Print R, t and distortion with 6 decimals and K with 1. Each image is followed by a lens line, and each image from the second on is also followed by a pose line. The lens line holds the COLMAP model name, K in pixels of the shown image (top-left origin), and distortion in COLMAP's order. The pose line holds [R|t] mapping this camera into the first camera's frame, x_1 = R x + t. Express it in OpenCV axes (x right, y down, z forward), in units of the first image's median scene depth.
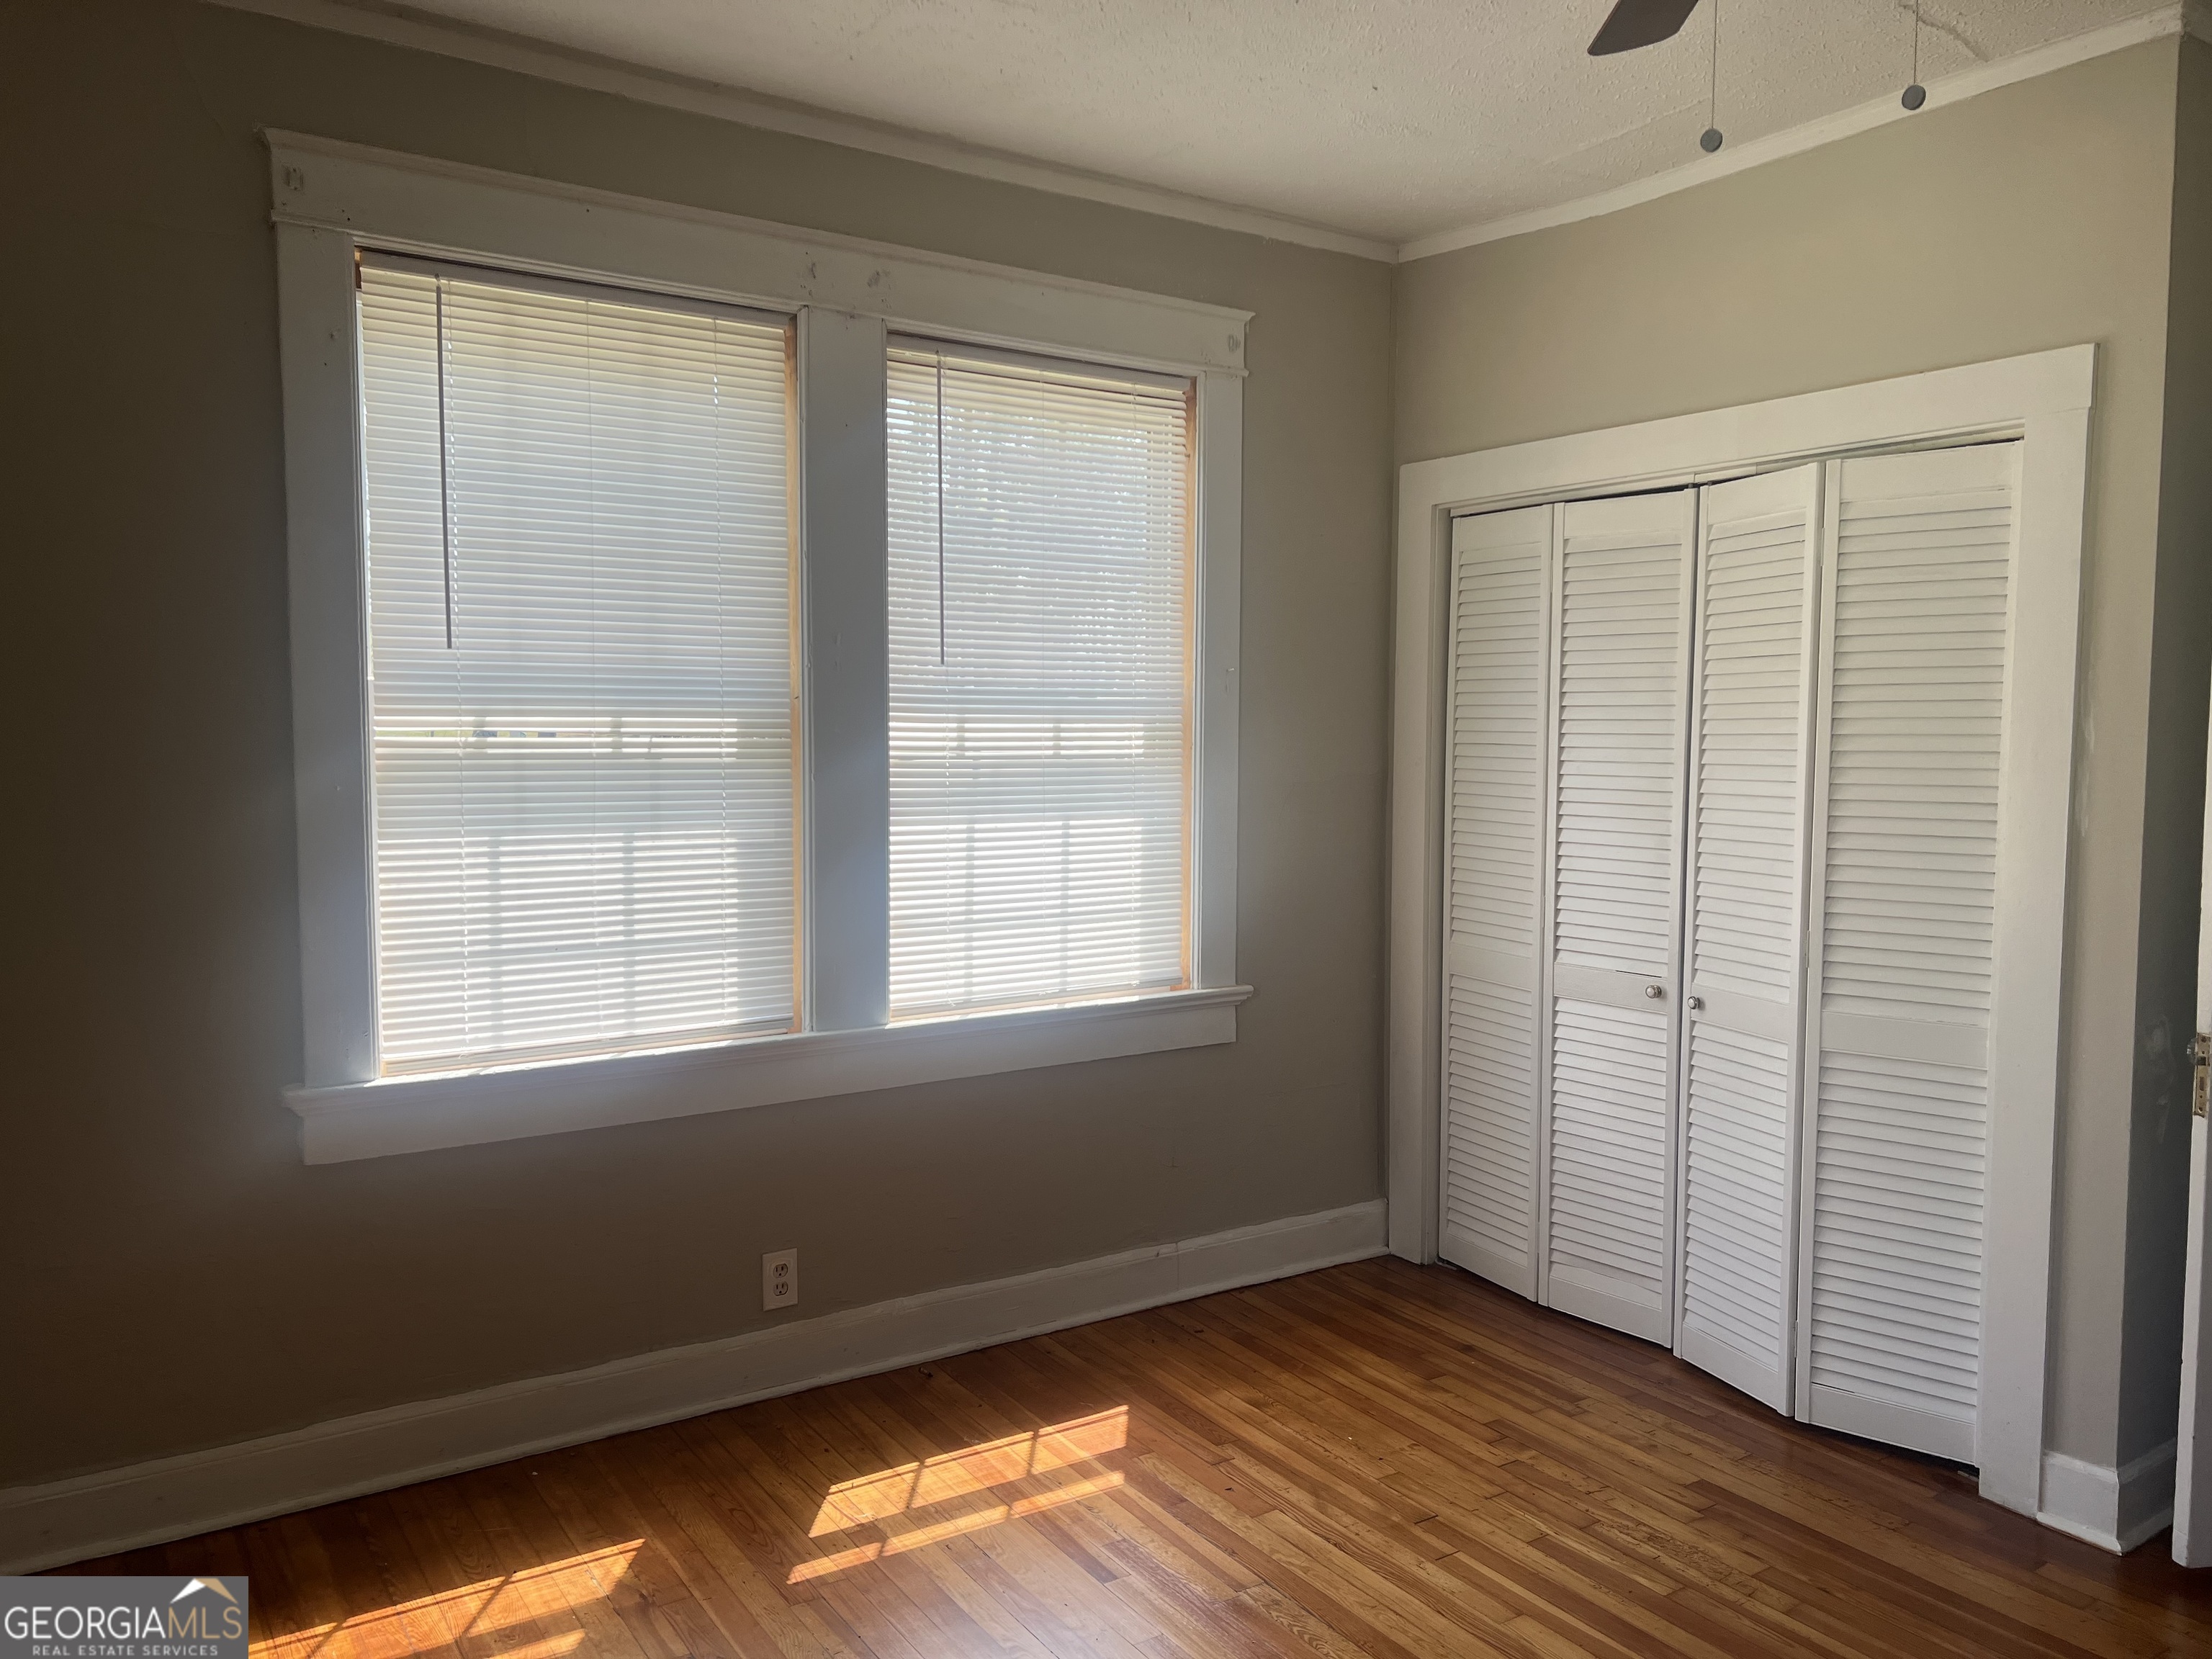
lens RADIAL K [[1659.6, 0, 1125.0], [0, 1659.6, 840.0], [0, 0, 1]] dist [0.057896, -0.060471]
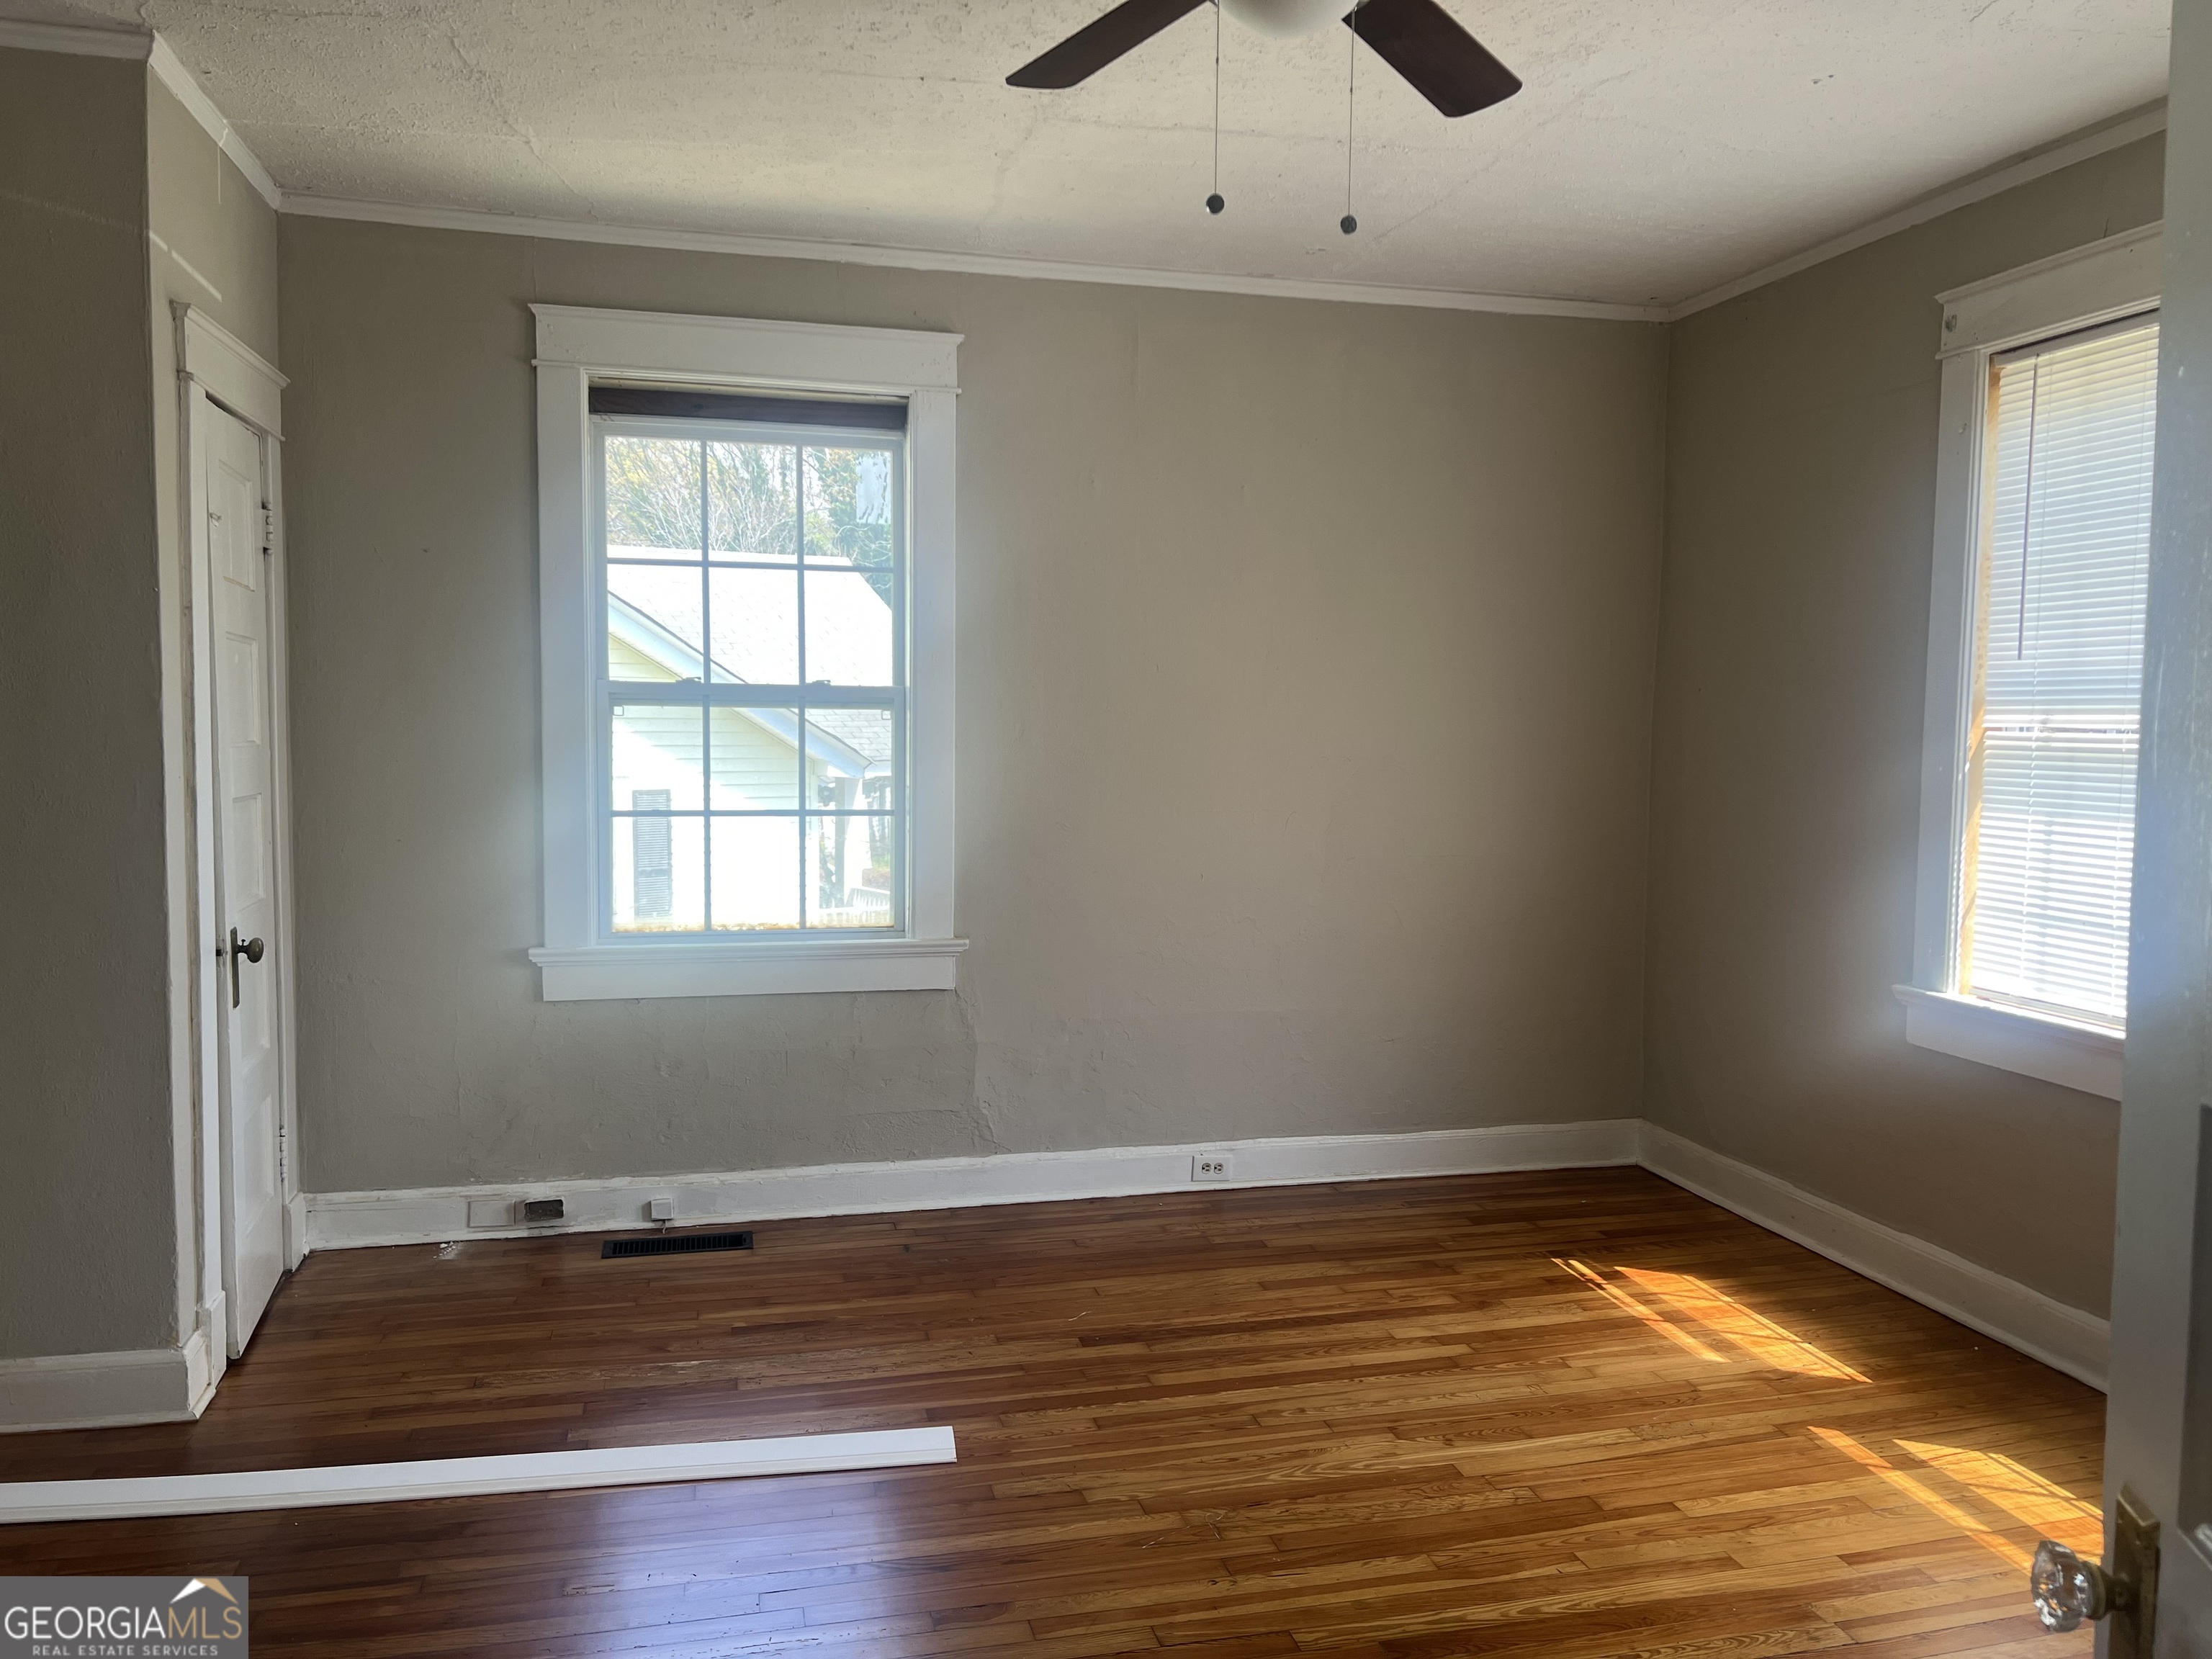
lens RADIAL K [[1659.6, 0, 1125.0], [0, 1659.6, 840.0], [0, 0, 1]] dist [0.057896, -0.060471]
pose [[-0.342162, 0.063708, -0.937479, 0.992485], [-0.072732, 0.992910, 0.094020, -0.052292], [0.936822, 0.100355, -0.335103, 0.827117]]
